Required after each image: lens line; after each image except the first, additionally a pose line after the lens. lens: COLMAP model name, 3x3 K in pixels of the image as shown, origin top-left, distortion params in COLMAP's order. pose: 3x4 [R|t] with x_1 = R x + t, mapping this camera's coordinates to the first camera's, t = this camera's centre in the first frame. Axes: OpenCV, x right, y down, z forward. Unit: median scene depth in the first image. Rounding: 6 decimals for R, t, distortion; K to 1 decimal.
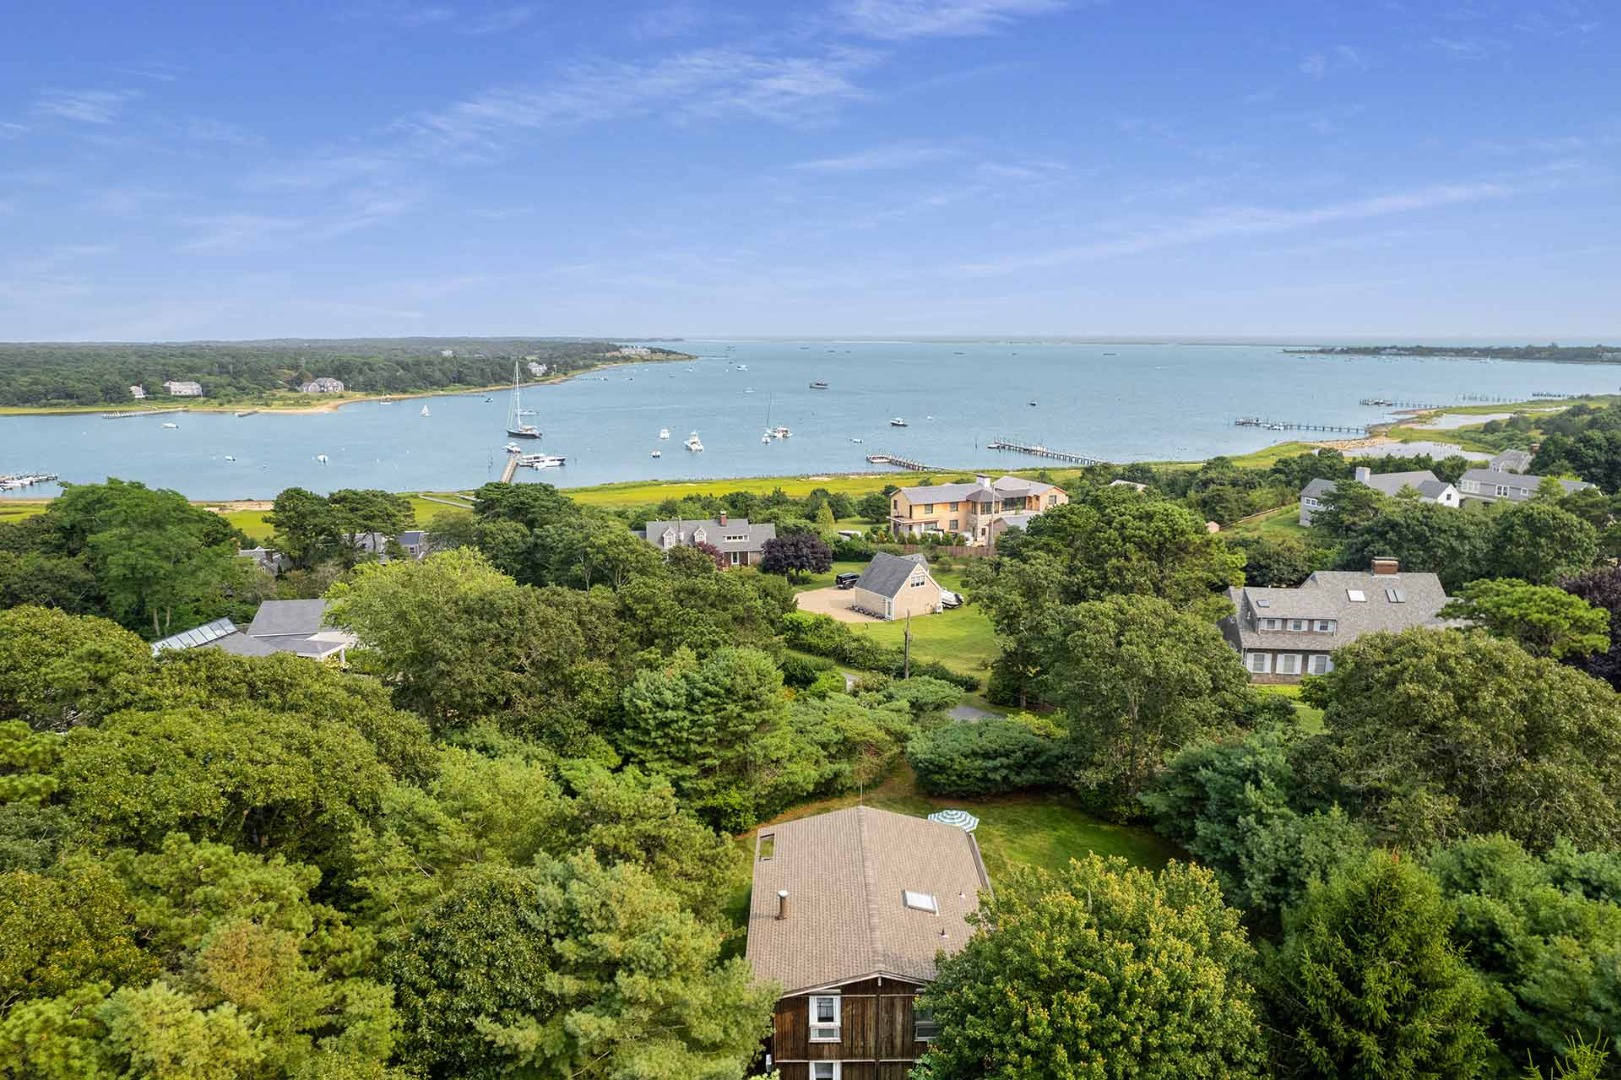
lens RADIAL K [[1049.5, 0, 810.5], [0, 1049.5, 540.0], [0, 0, 1]] dist [-0.062093, 0.056724]
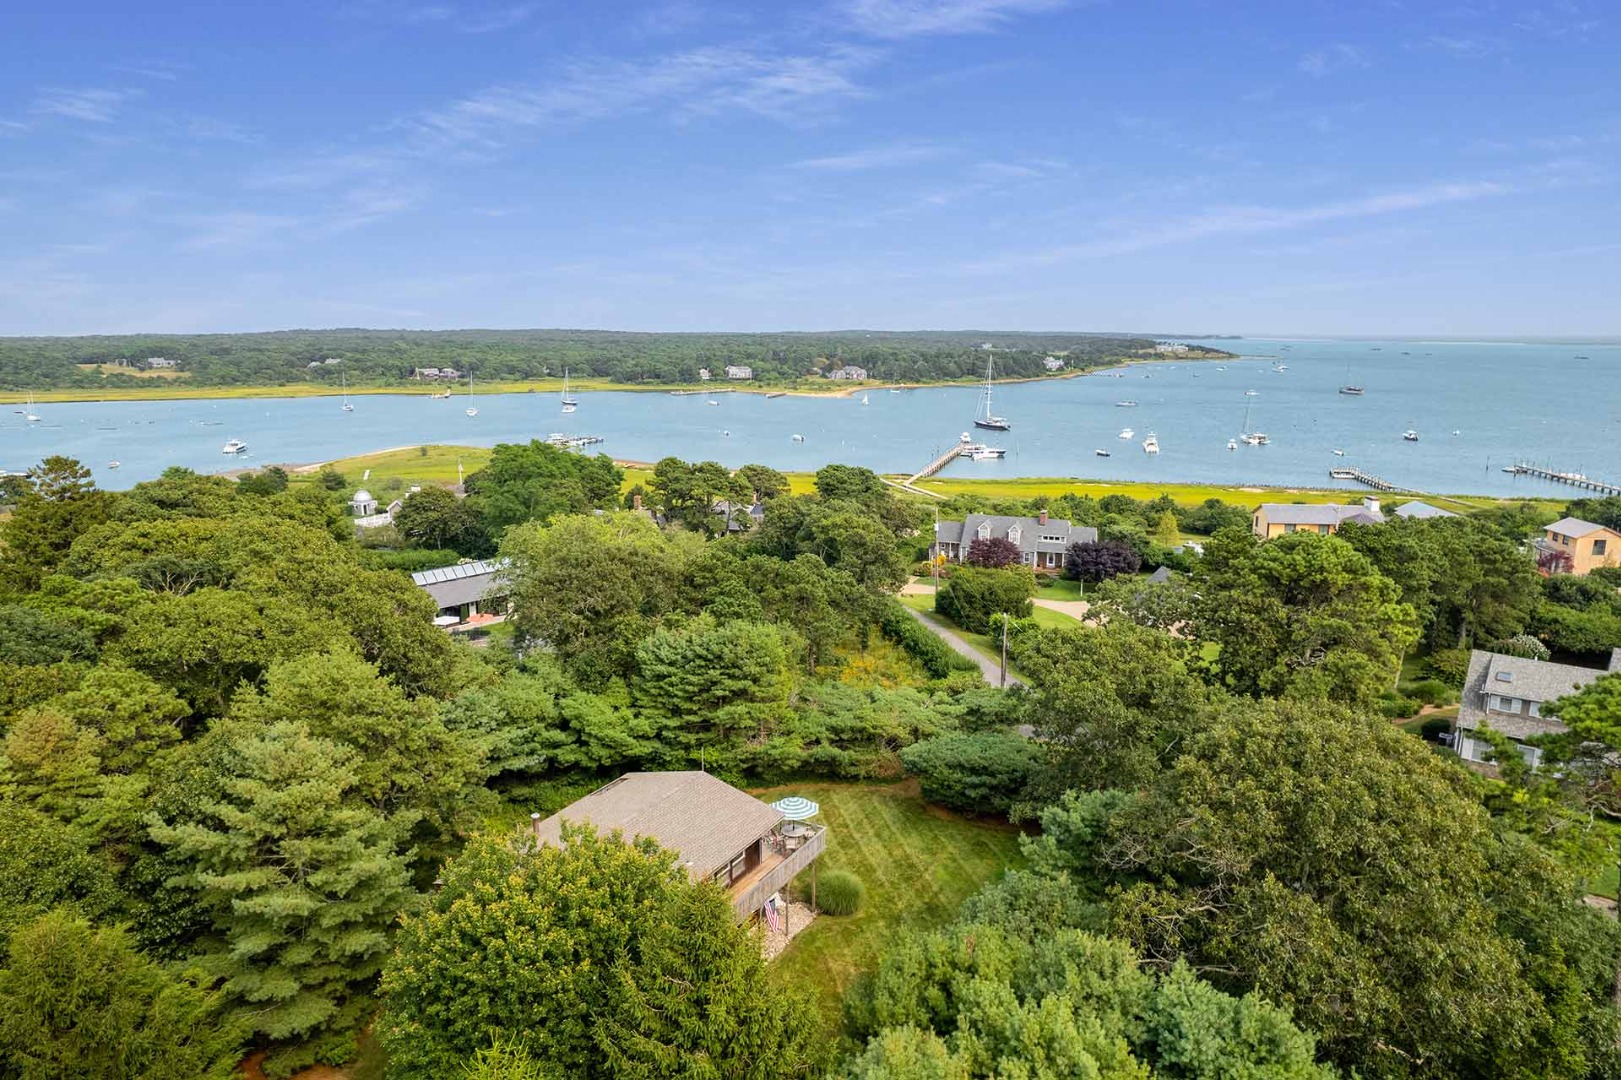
lens RADIAL K [[1049.5, 0, 810.5], [0, 1049.5, 540.0], [0, 0, 1]] dist [-0.062093, 0.056724]
pose [[0.870223, 0.101409, -0.482108, 0.243653], [-0.099283, 0.994607, 0.030001, -0.009204], [0.482550, 0.021758, 0.875598, 0.042841]]
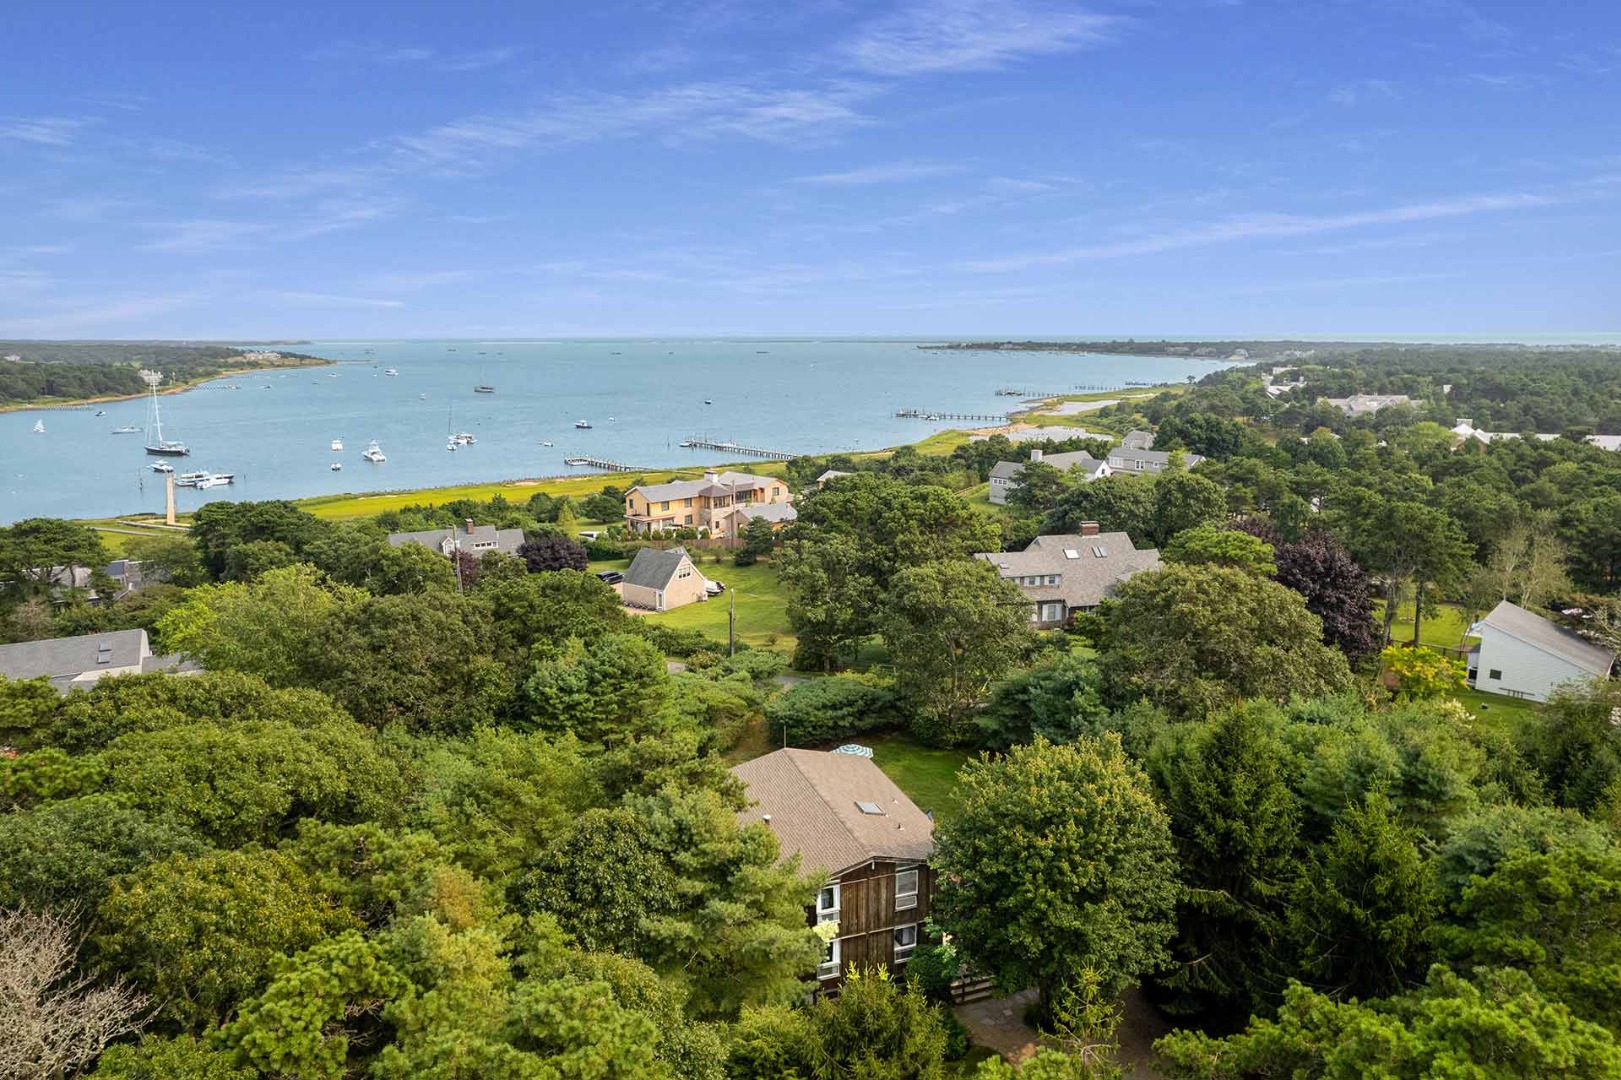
lens RADIAL K [[1049.5, 0, 810.5], [0, 1049.5, 540.0], [0, 0, 1]] dist [-0.062093, 0.056724]
pose [[0.946735, -0.064731, 0.315441, -0.108860], [0.064540, 0.997854, 0.011064, 0.002774], [-0.315480, 0.009884, 0.948881, -0.053271]]
